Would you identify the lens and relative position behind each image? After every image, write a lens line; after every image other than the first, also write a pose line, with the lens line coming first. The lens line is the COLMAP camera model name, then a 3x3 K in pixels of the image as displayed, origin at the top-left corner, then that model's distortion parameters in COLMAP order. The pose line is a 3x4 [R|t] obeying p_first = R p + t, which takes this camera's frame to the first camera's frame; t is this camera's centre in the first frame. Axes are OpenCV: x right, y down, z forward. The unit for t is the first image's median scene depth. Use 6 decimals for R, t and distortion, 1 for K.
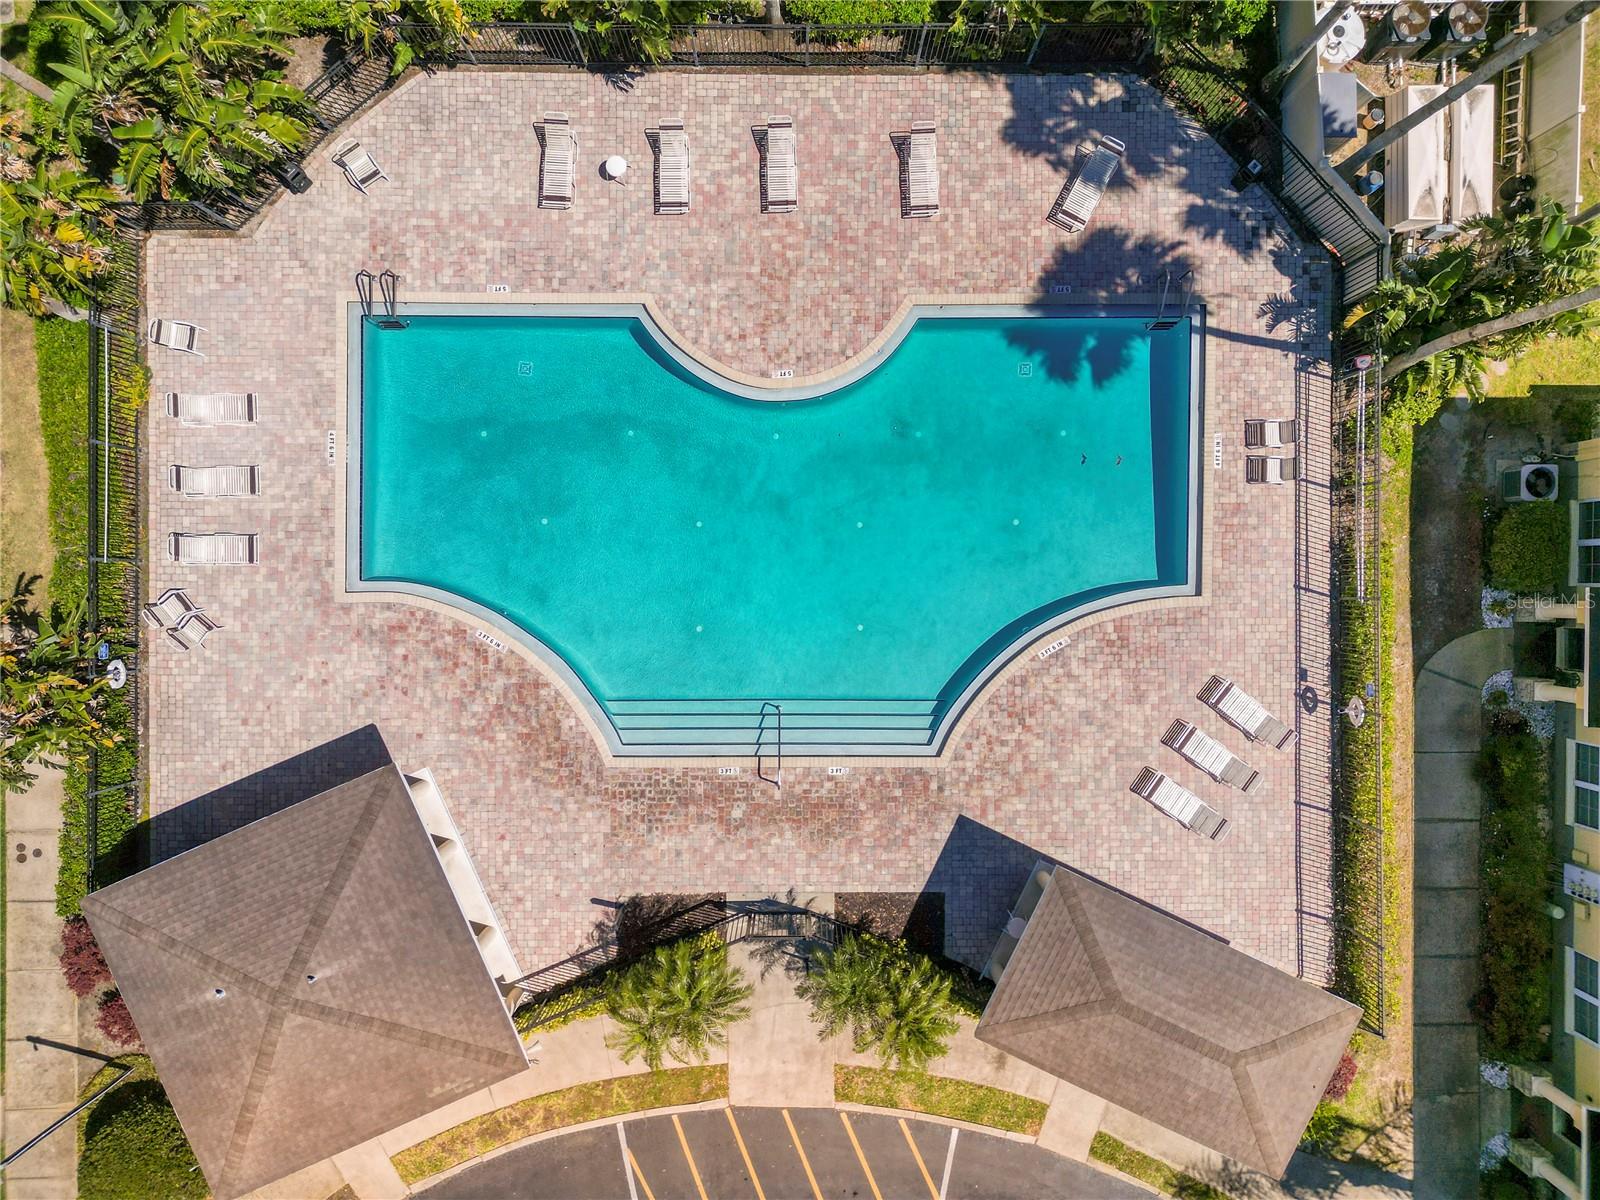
lens RADIAL K [[1110.9, 0, 801.9], [0, 1110.9, 612.9], [0, 0, 1]] dist [0.072245, -0.073402]
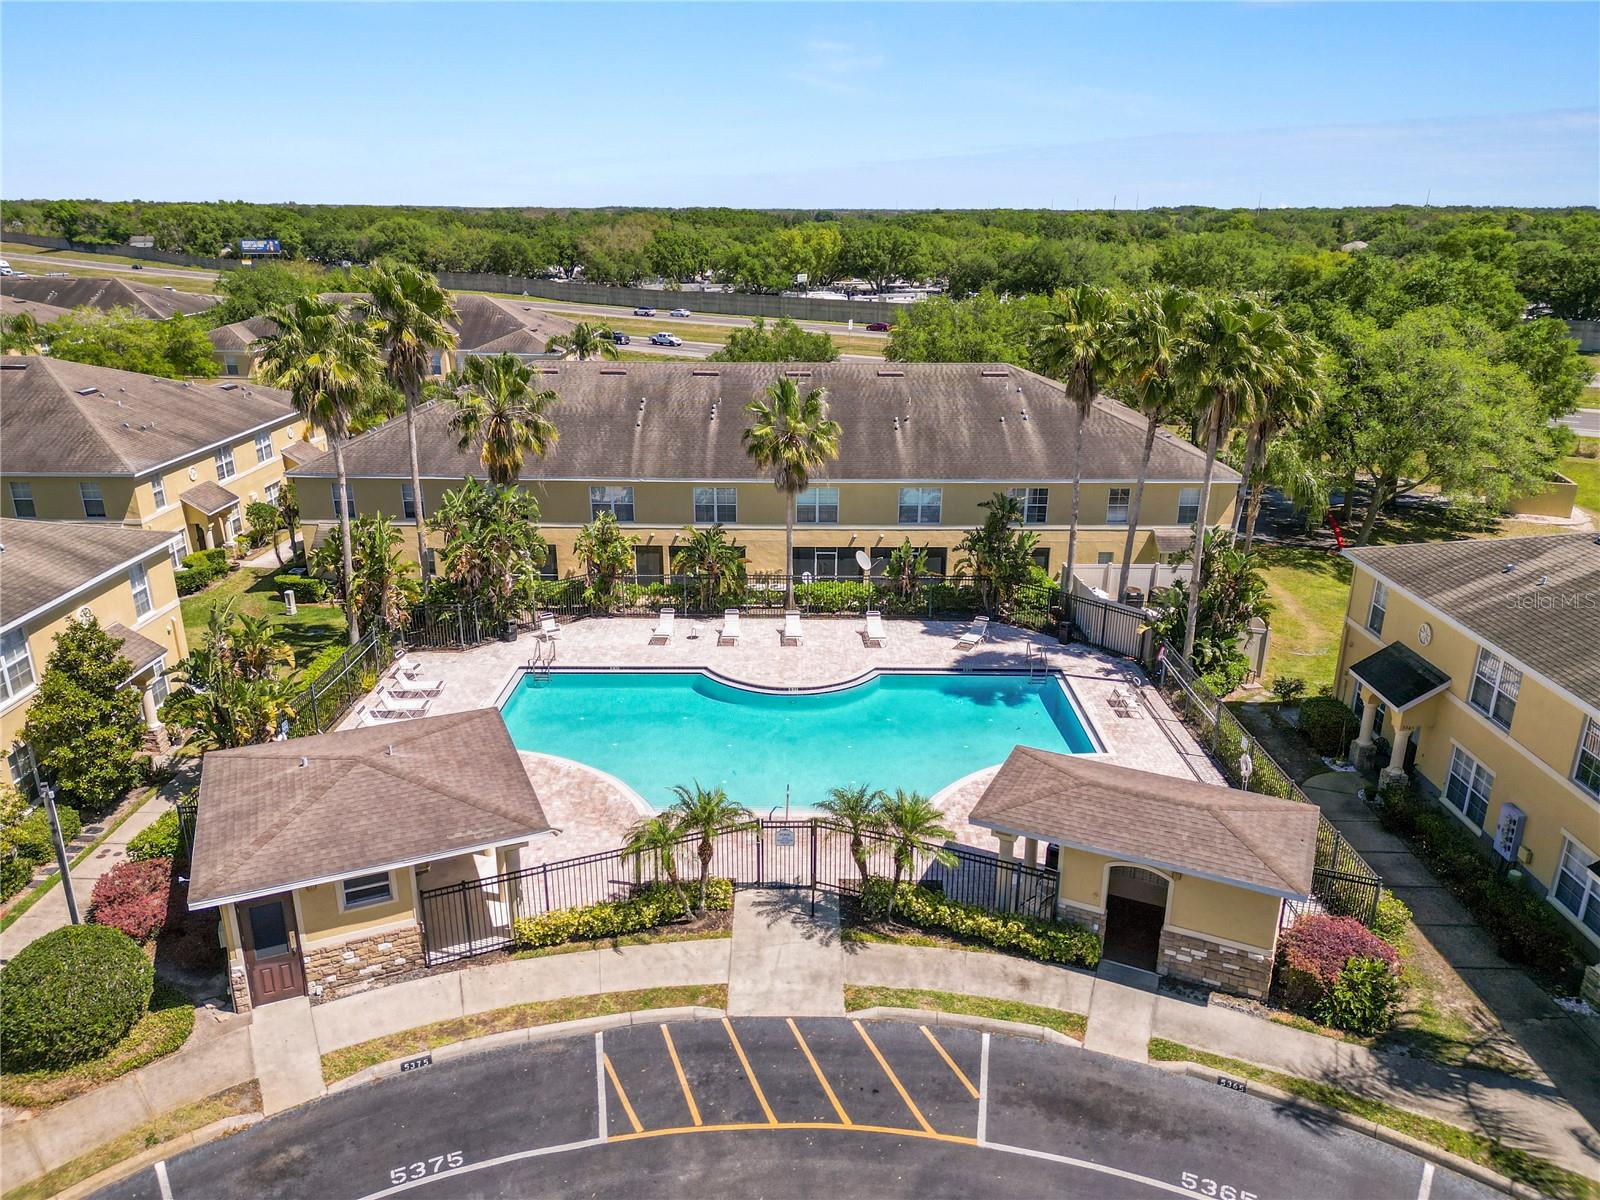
lens RADIAL K [[1110.9, 0, 801.9], [0, 1110.9, 612.9], [0, 0, 1]] dist [0.072245, -0.073402]
pose [[0.999999, -0.001171, 0.000300, -0.005338], [0.000665, 0.326039, -0.945356, 1.172164], [0.001010, 0.945356, 0.326040, 0.411369]]
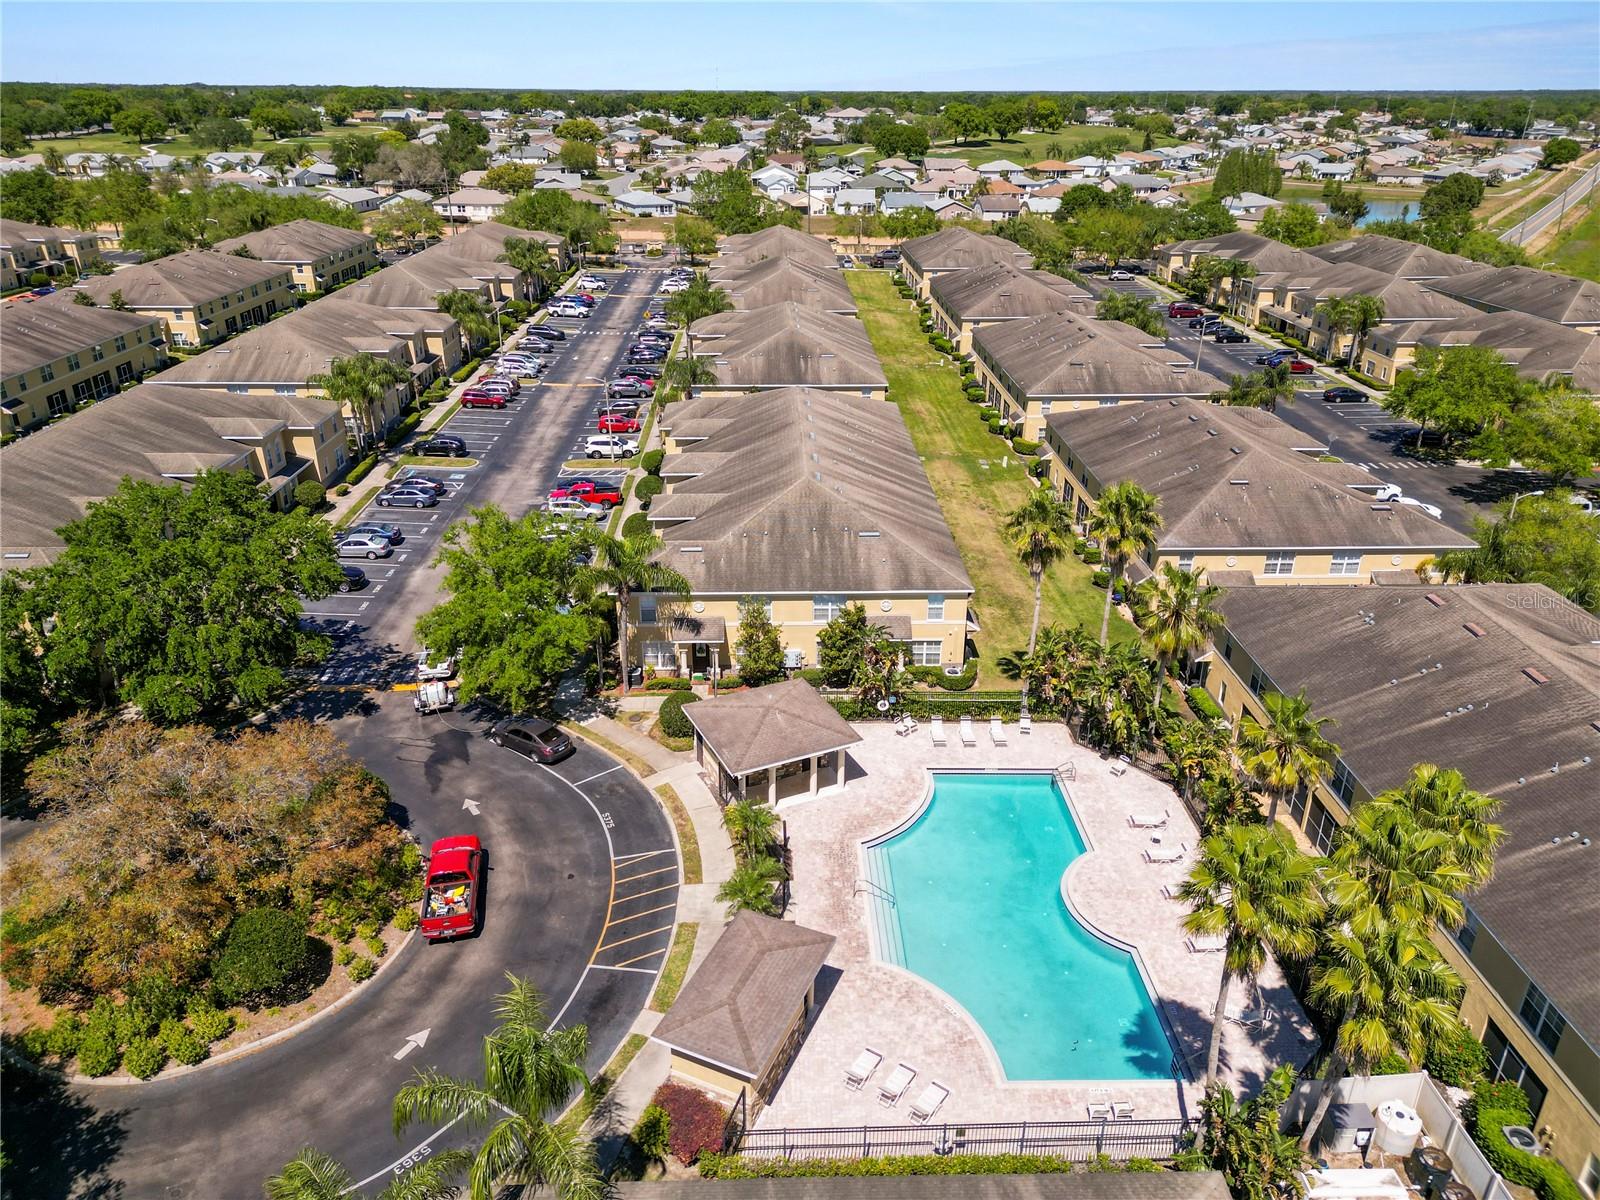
lens RADIAL K [[1110.9, 0, 801.9], [0, 1110.9, 612.9], [0, 0, 1]] dist [0.072245, -0.073402]
pose [[0.035995, 0.417525, -0.907952, 1.443419], [-0.999175, -0.002061, -0.040560, 0.314056], [-0.018806, 0.908663, 0.417106, -0.189013]]
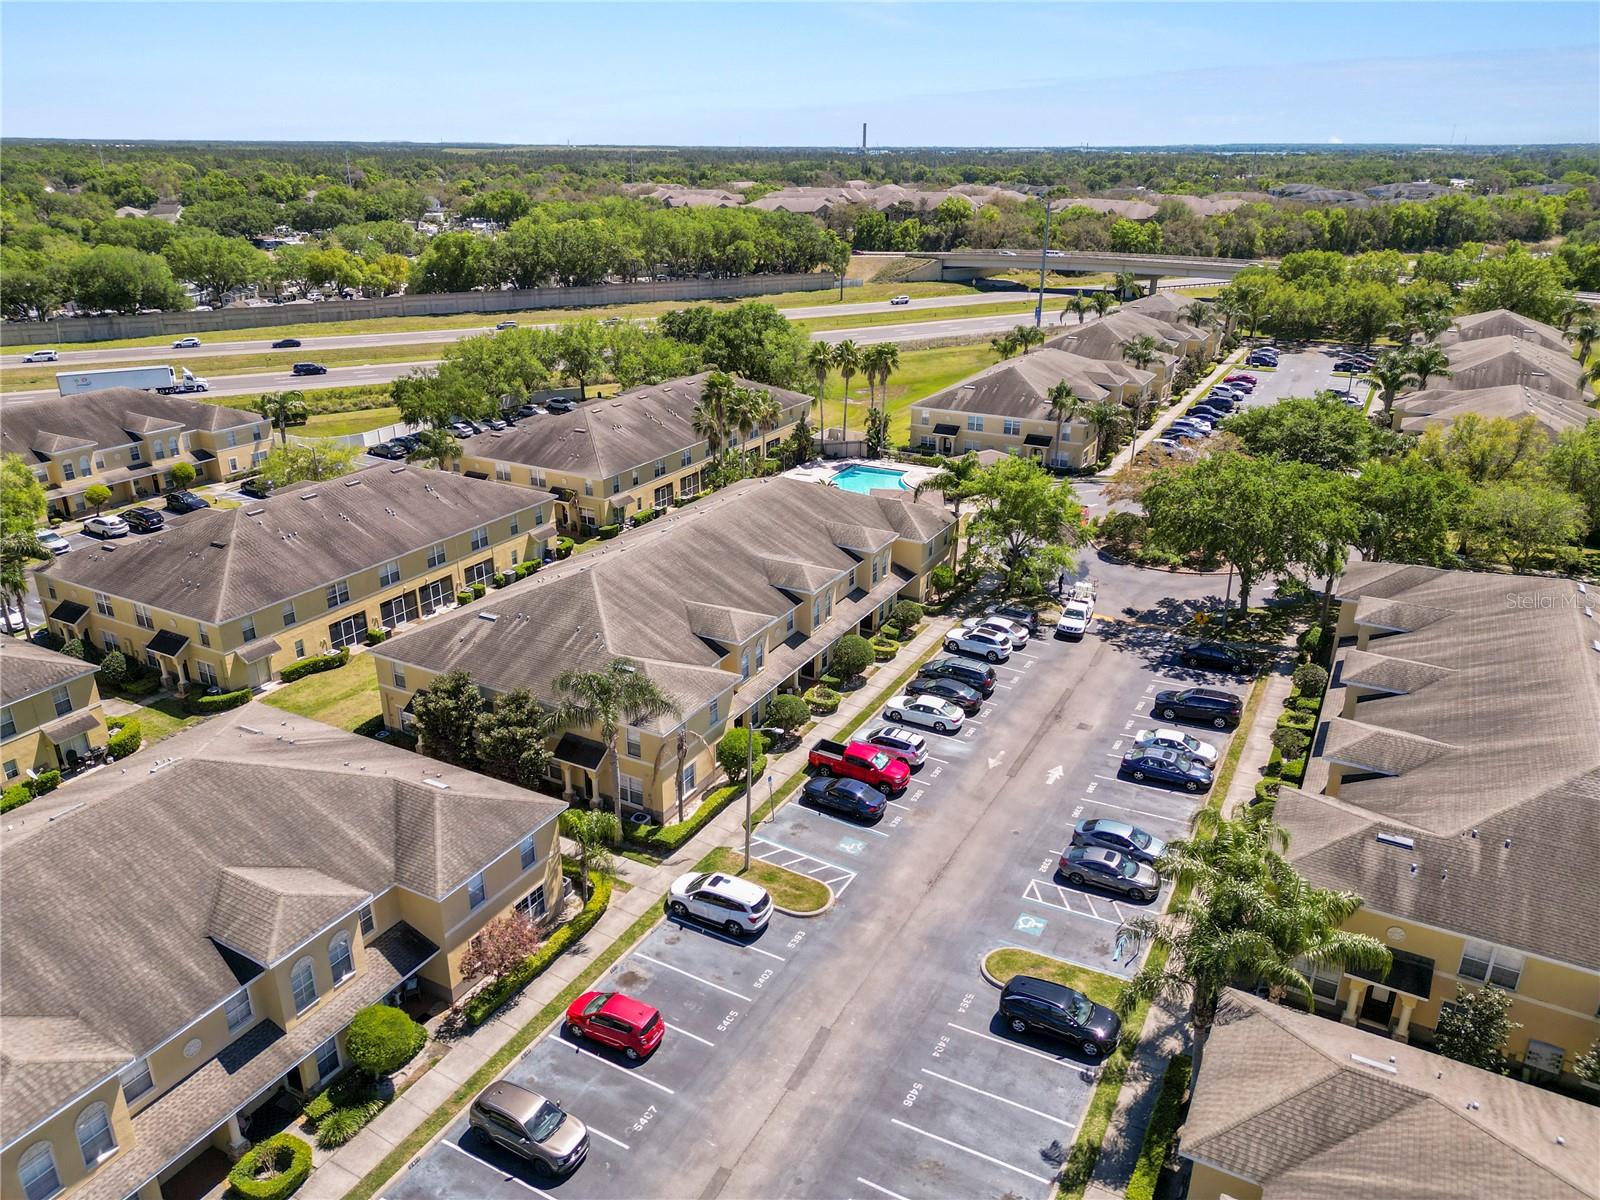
lens RADIAL K [[1110.9, 0, 801.9], [0, 1110.9, 612.9], [0, 0, 1]] dist [0.072245, -0.073402]
pose [[0.474116, -0.340460, 0.811974, -3.904341], [0.880417, 0.173926, -0.441153, 1.766602], [0.008971, 0.924033, 0.382208, -0.257469]]
